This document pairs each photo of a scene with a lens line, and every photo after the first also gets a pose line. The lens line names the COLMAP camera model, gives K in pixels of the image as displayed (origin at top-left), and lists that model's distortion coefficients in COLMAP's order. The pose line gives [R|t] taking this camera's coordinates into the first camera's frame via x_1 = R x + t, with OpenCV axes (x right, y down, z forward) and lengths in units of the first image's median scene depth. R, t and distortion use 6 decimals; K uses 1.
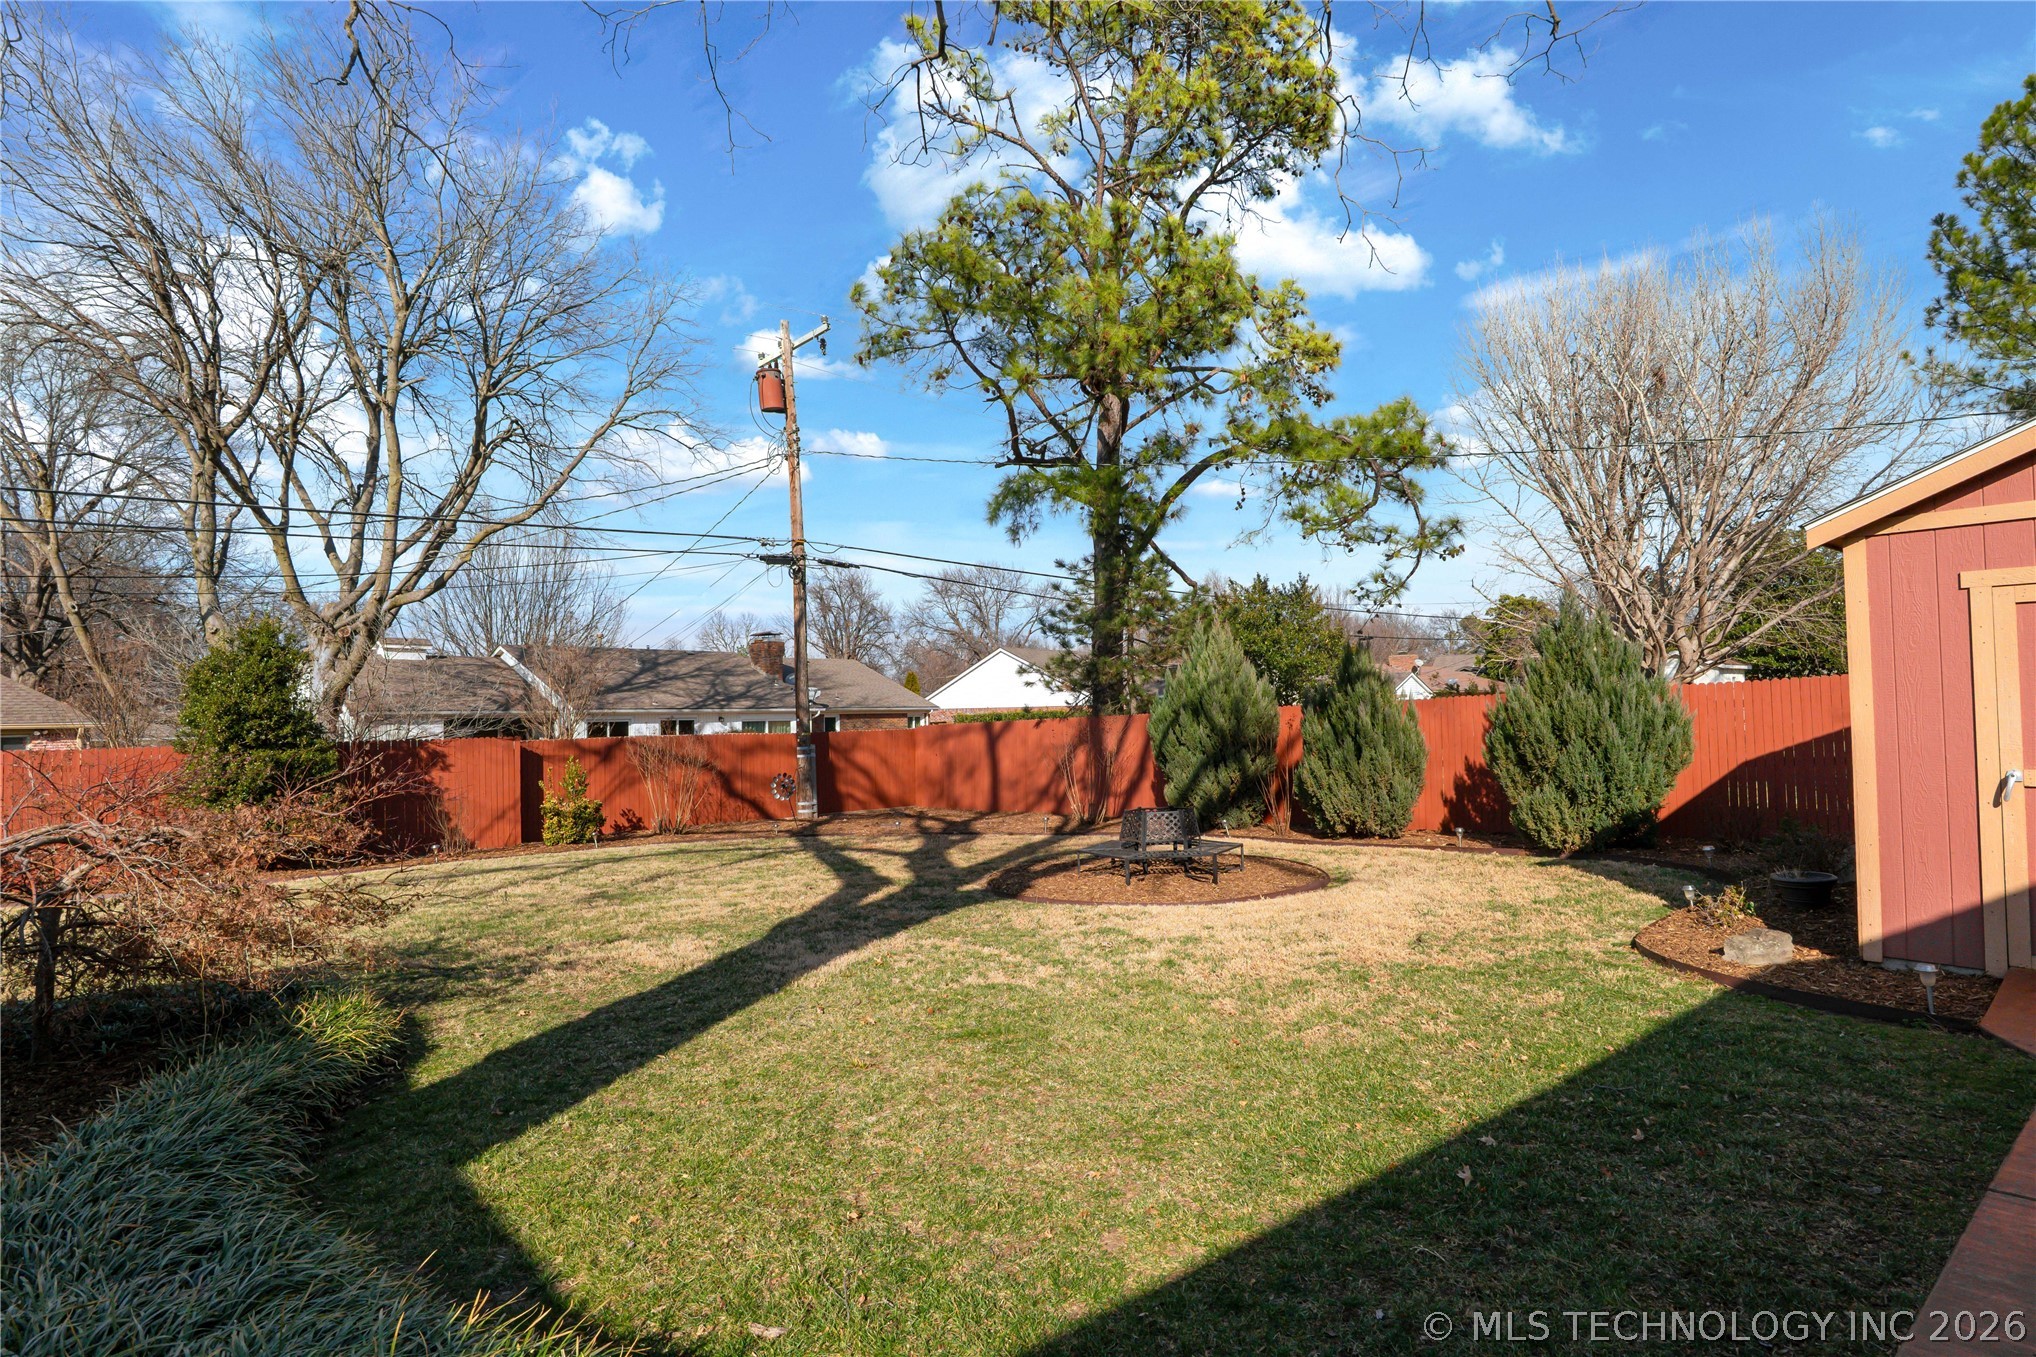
lens RADIAL K [[1081.0, 0, 1026.3], [0, 1081.0, 666.5], [0, 0, 1]] dist [-0.020415, 0.010502]
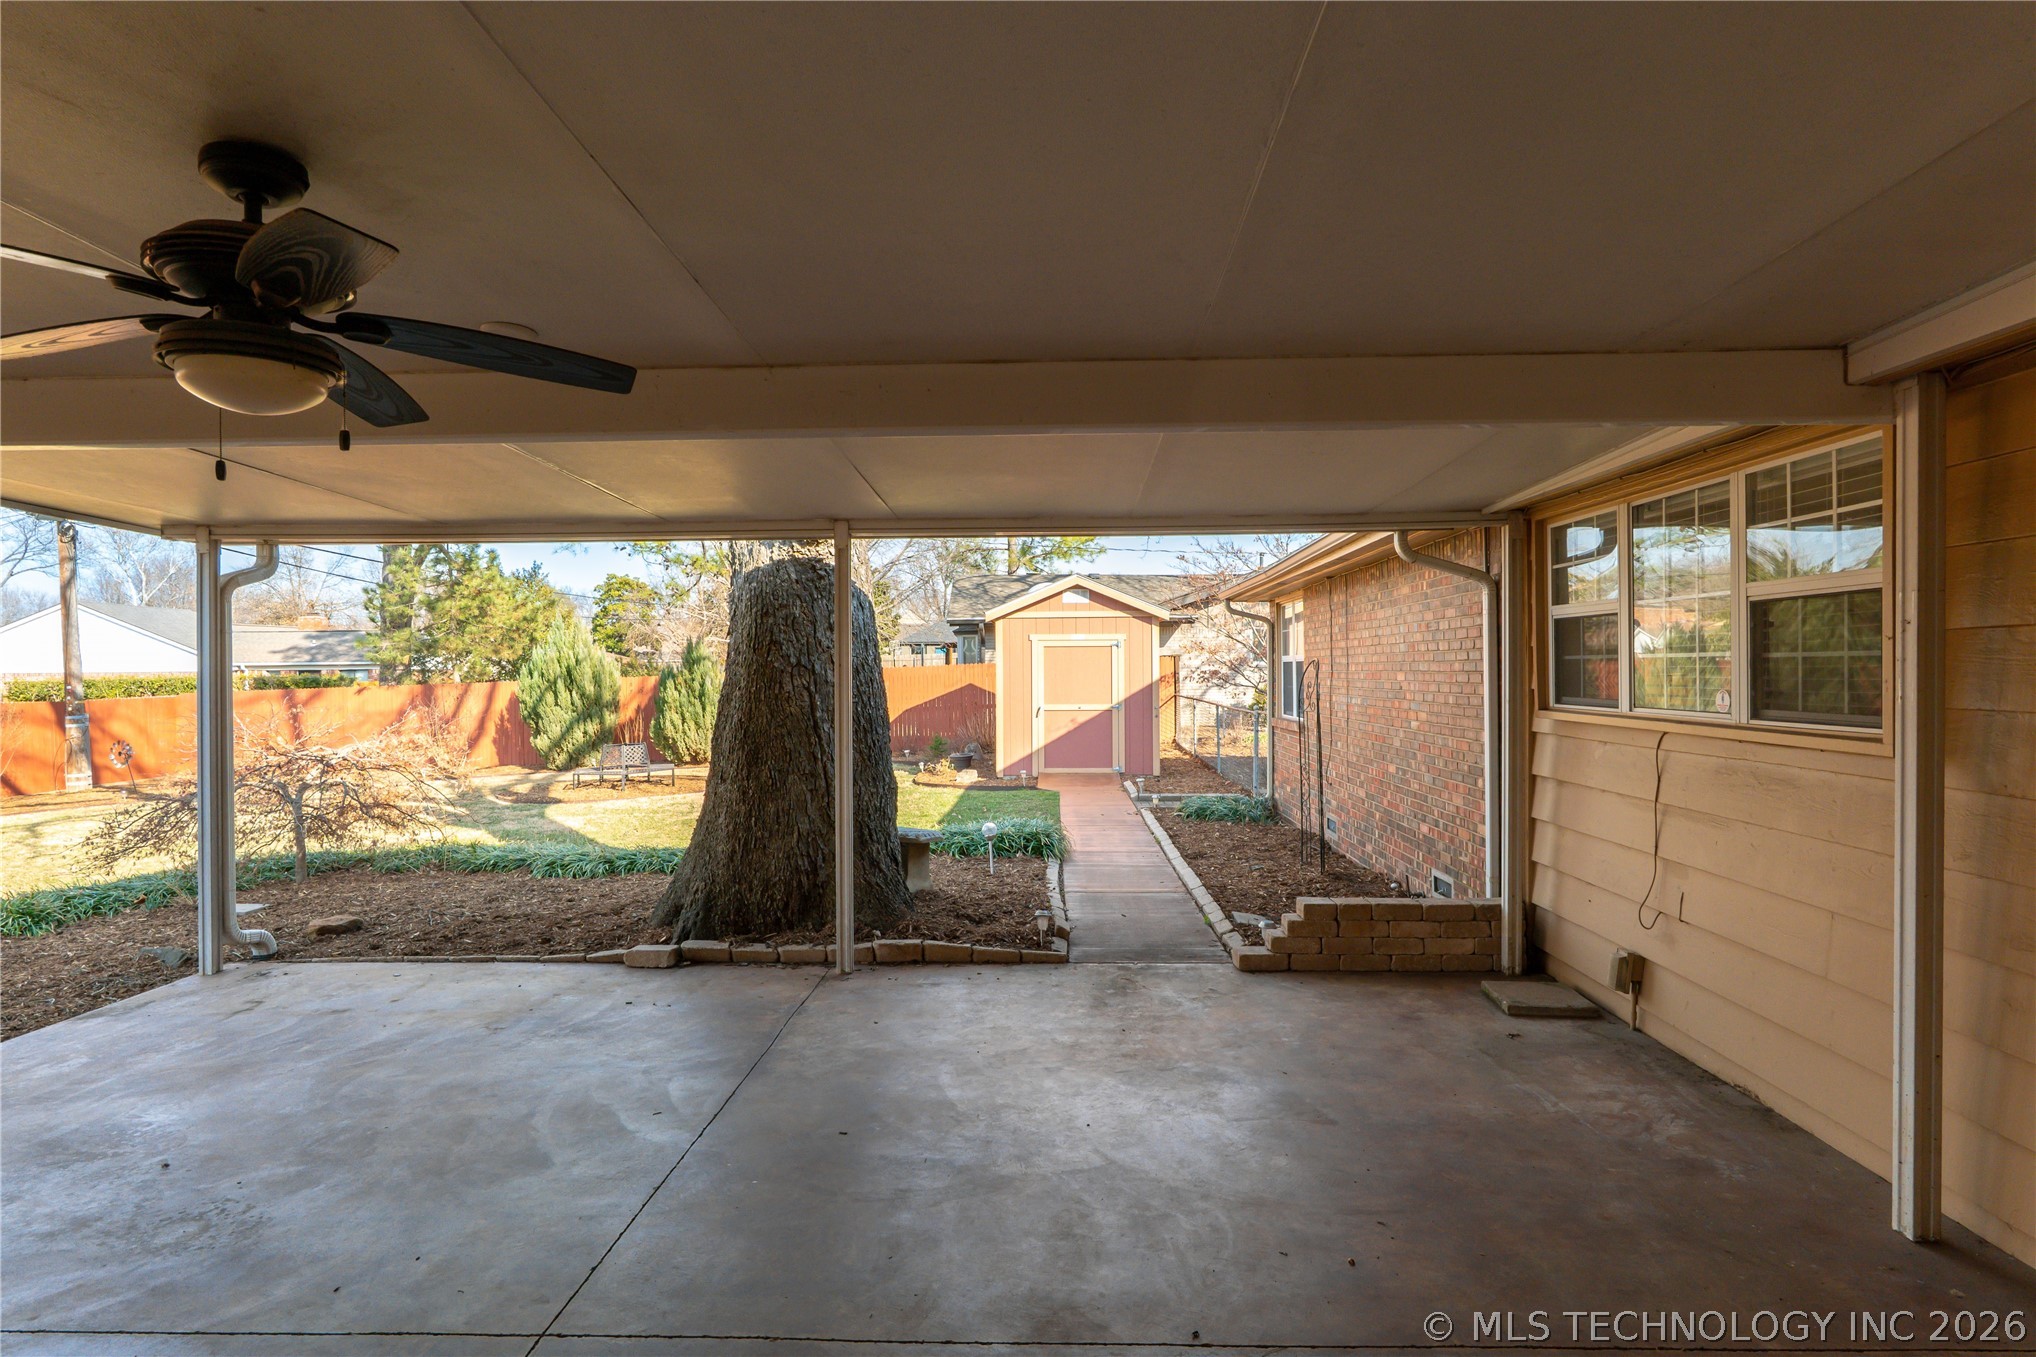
lens RADIAL K [[1081.0, 0, 1026.6], [0, 1081.0, 668.6], [0, 0, 1]] dist [-0.020415, 0.010502]
pose [[0.674390, 0.013286, 0.738256, -0.459777], [-0.036612, 0.999210, 0.015463, -0.016376], [-0.737467, -0.037458, 0.674343, -0.339691]]
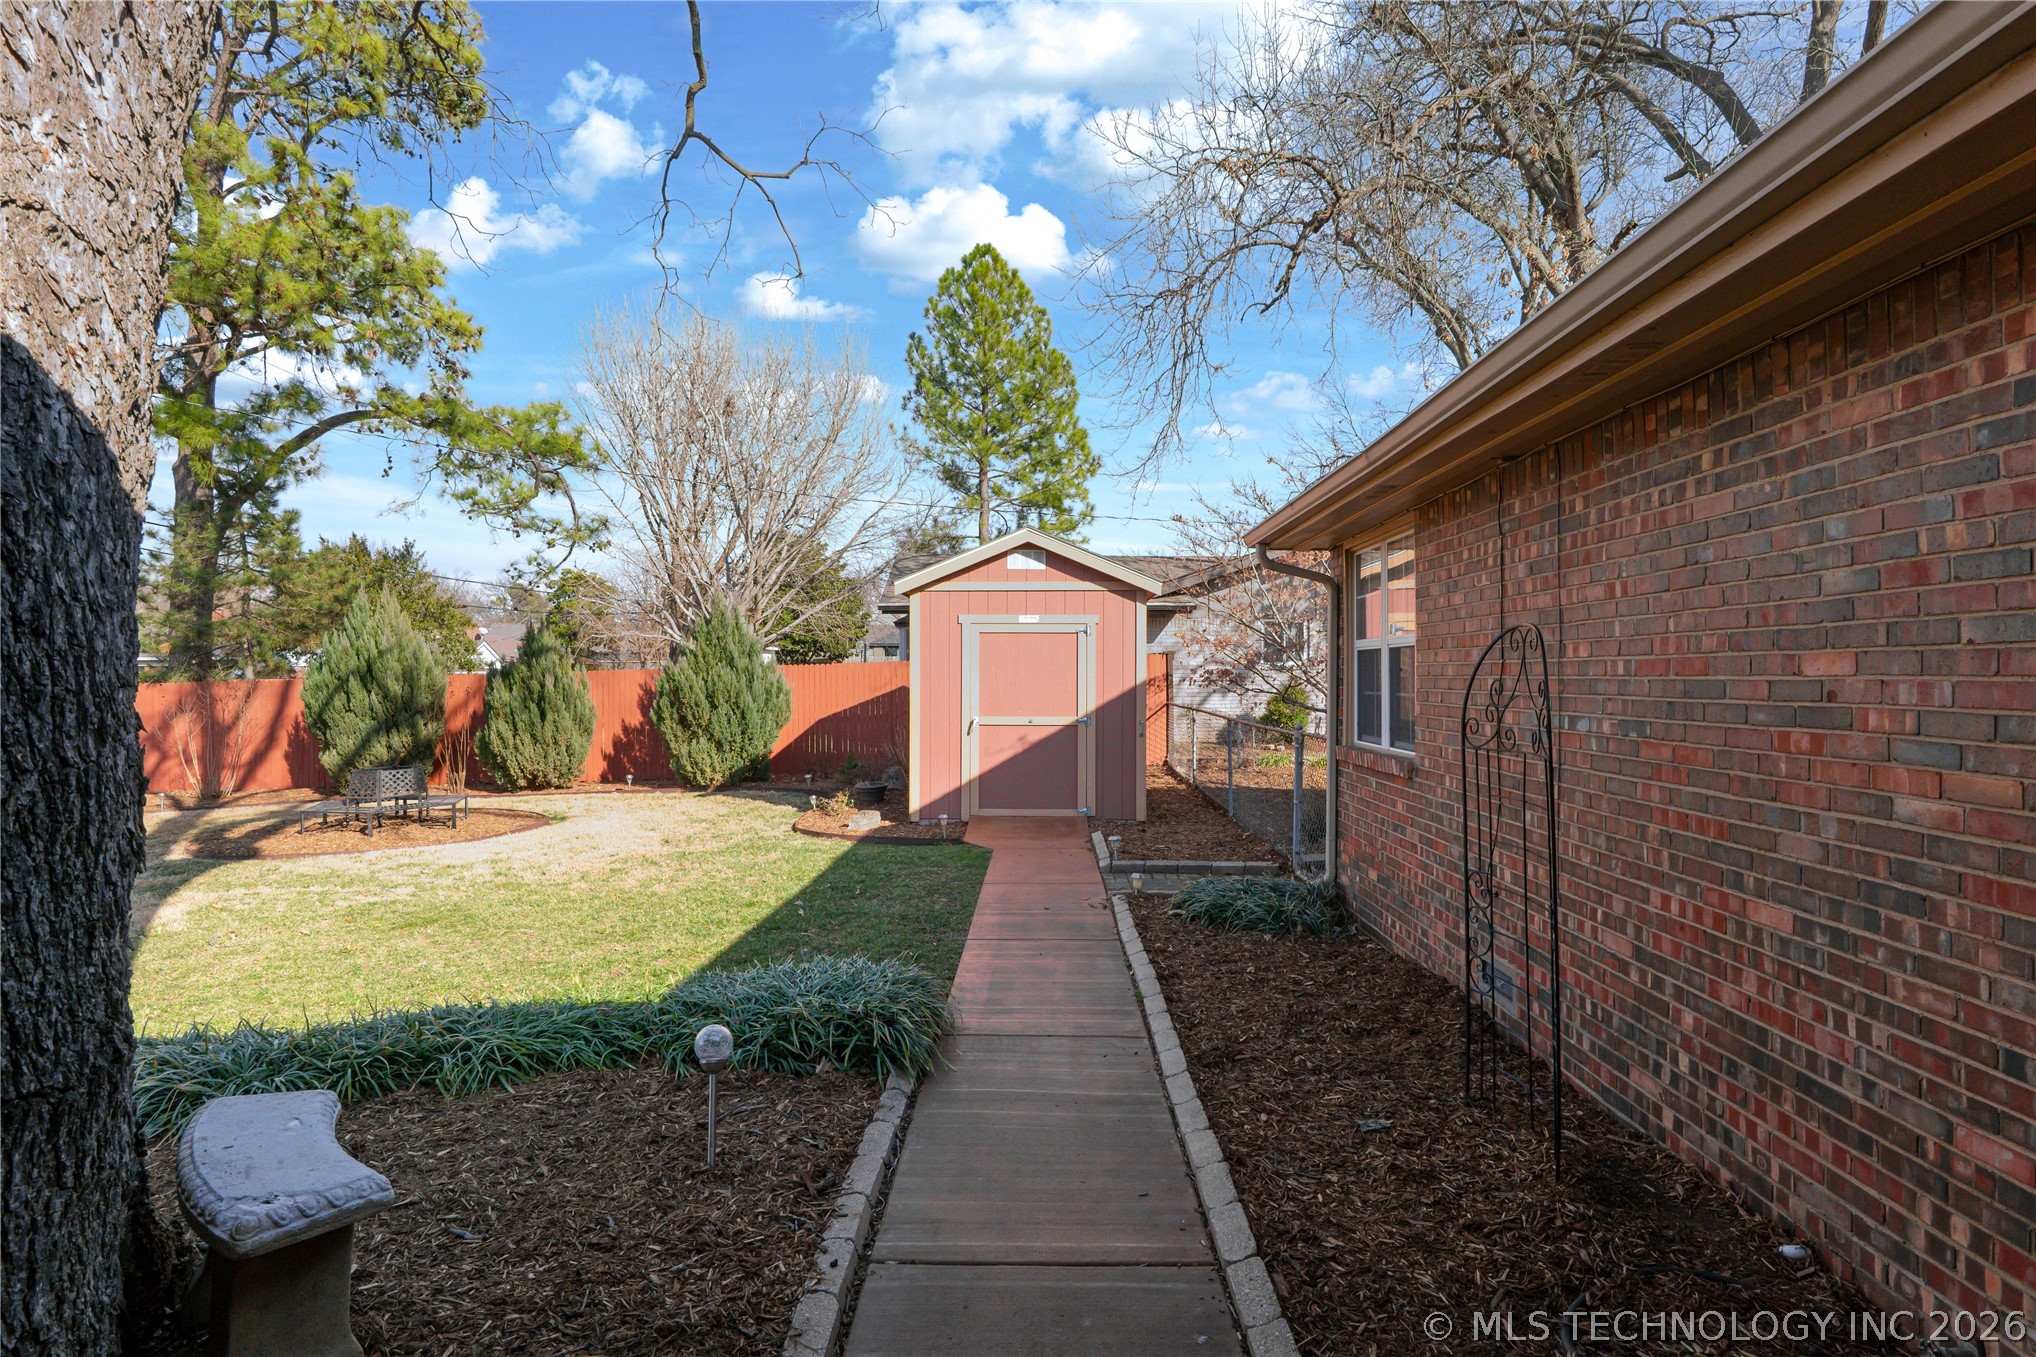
lens RADIAL K [[1081.0, 0, 1027.6], [0, 1081.0, 681.1], [0, 0, 1]] dist [-0.020415, 0.010502]
pose [[0.666374, 0.013282, 0.745500, -0.186777], [-0.044429, 0.998772, 0.021919, -0.006484], [-0.744293, -0.047727, 0.666146, -0.147751]]
